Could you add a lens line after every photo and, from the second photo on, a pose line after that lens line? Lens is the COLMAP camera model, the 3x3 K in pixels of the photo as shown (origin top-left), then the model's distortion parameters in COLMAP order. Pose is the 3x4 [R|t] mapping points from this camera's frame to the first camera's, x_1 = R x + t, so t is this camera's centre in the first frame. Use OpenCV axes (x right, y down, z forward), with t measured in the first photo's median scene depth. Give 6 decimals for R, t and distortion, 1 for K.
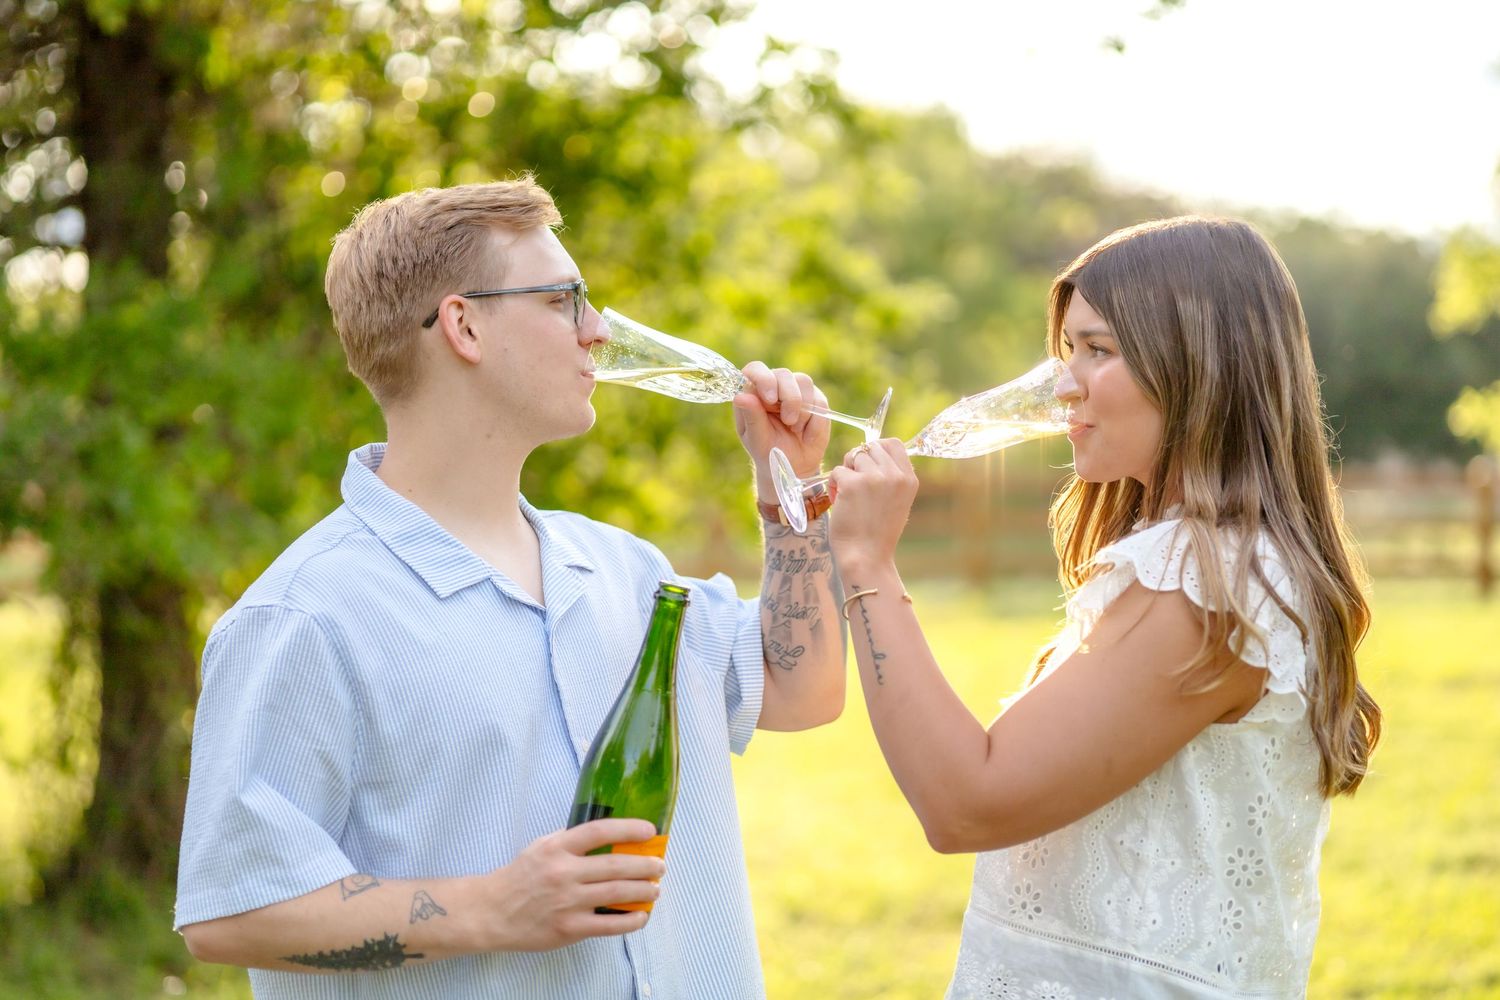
lens RADIAL K [[3871.5, 0, 750.0], [0, 3871.5, 500.0], [0, 0, 1]] dist [0.009333, 0.633253]
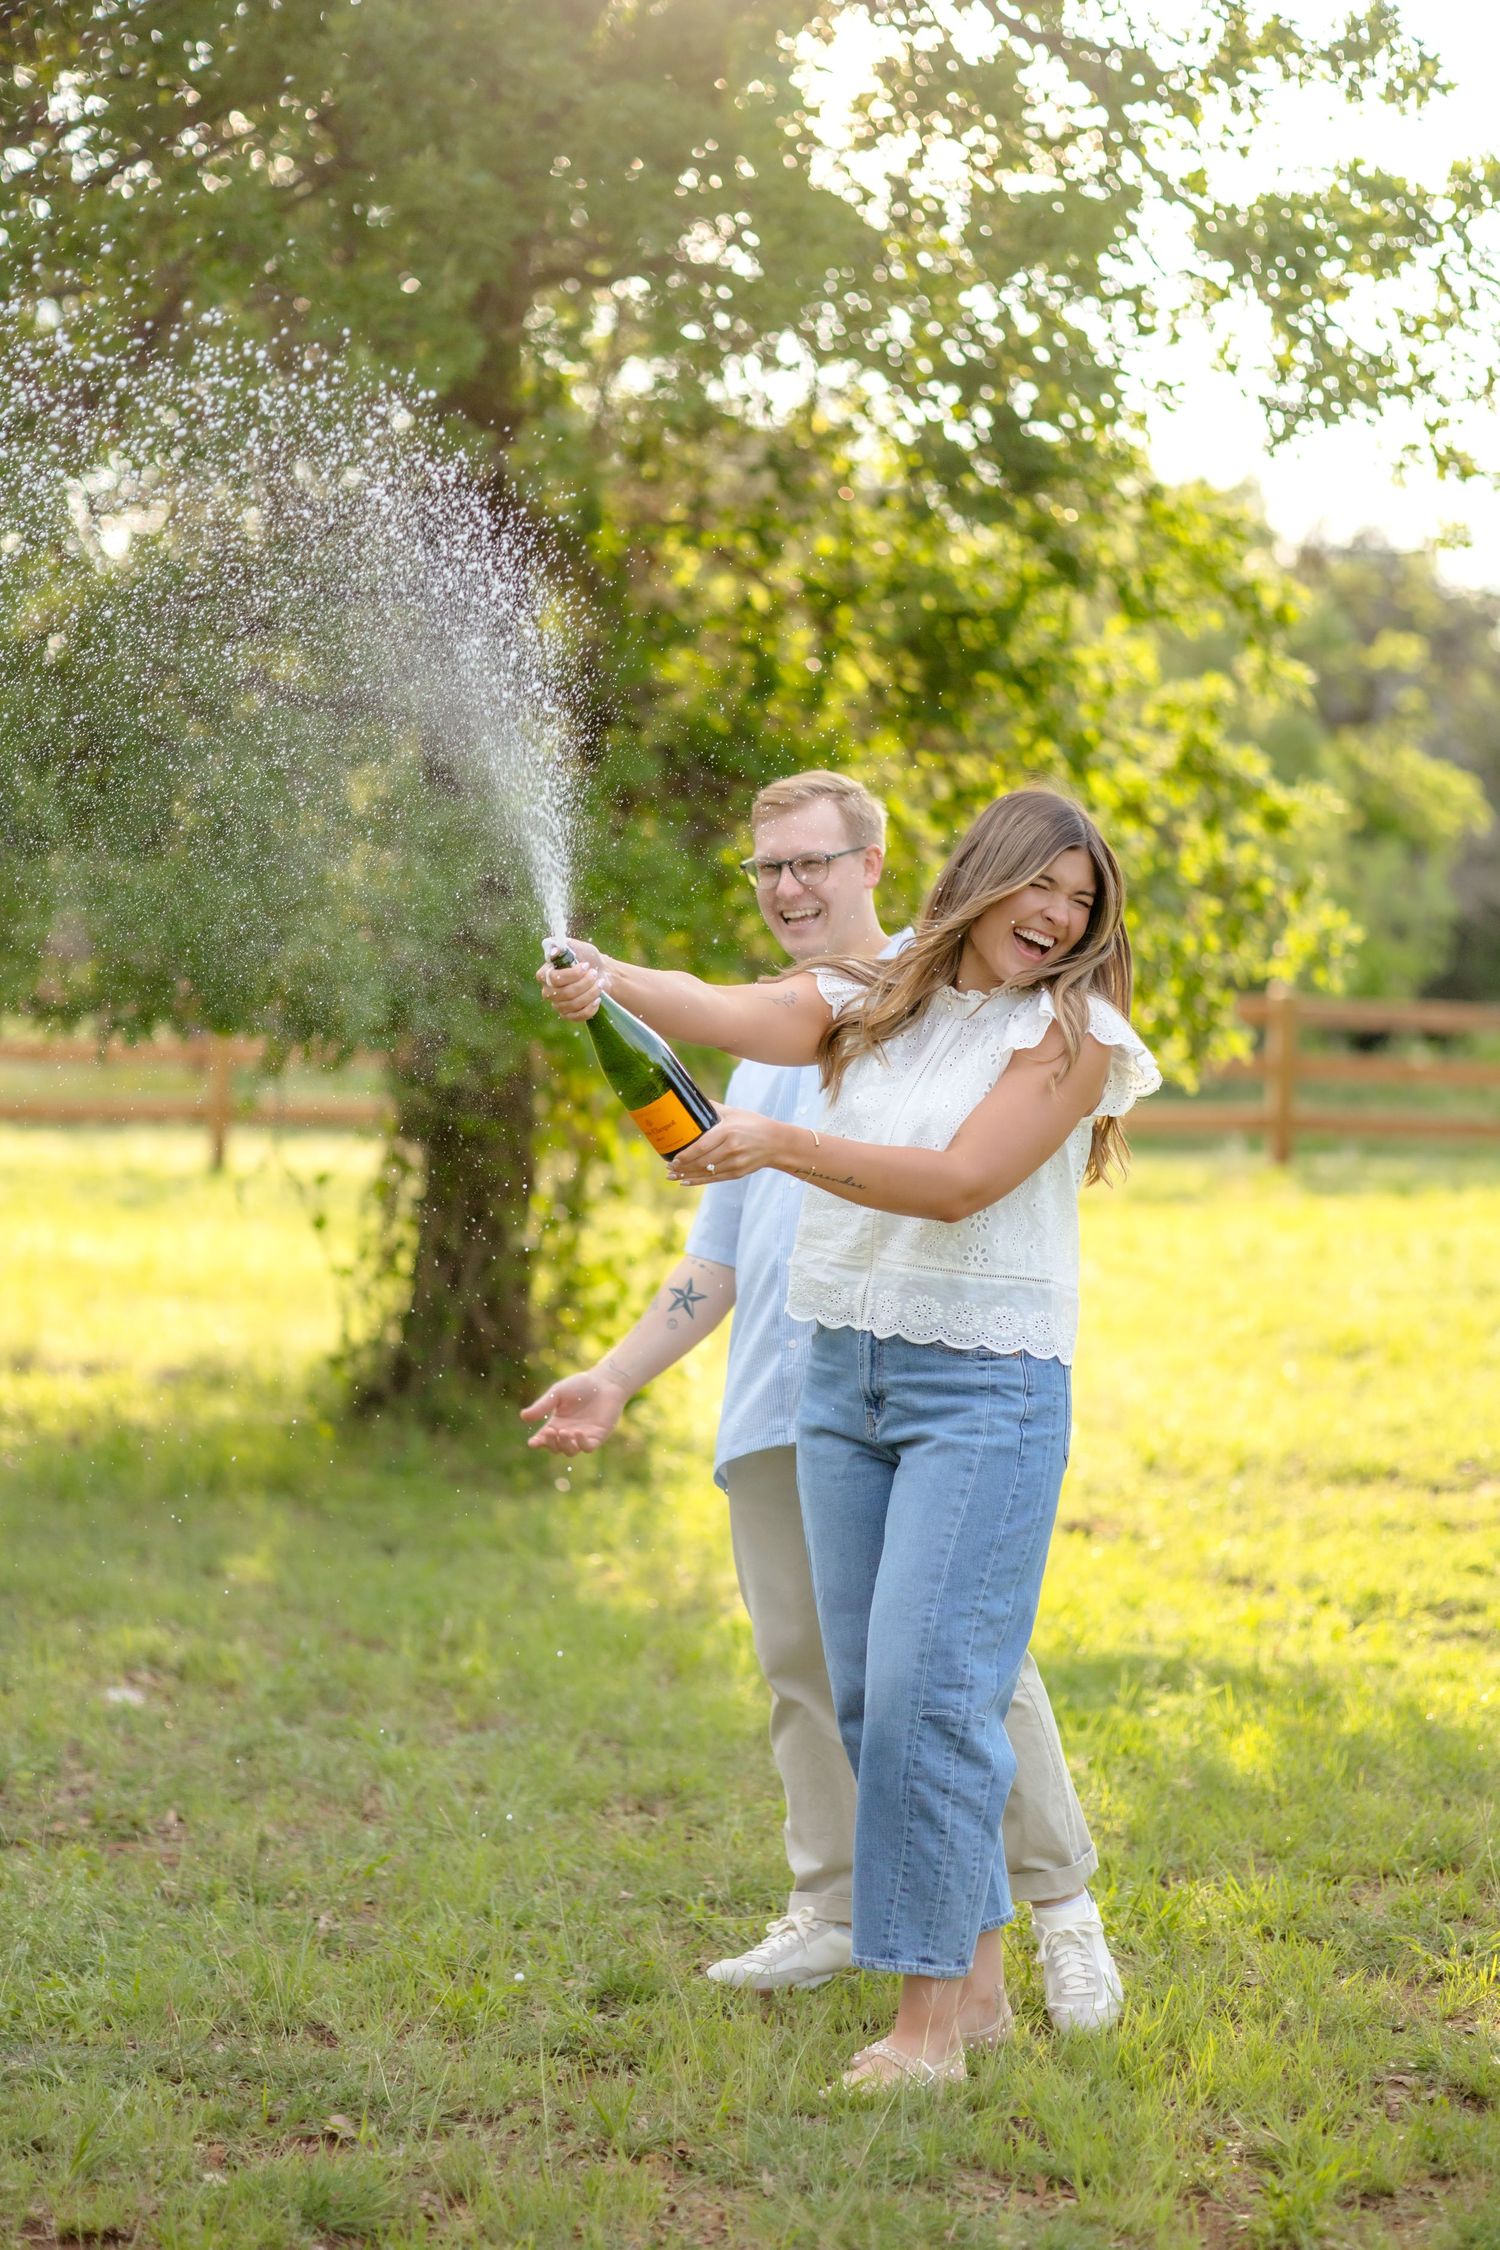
lens RADIAL K [[5807.2, 0, 750.0], [0, 5807.2, 1125.0], [0, 0, 1]] dist [0.009333, 0.633253]
pose [[0.999240, 0.035061, -0.017023, -0.066775], [-0.034726, 0.999205, 0.019599, 0.002292], [0.017697, -0.018993, 0.999663, -0.392570]]
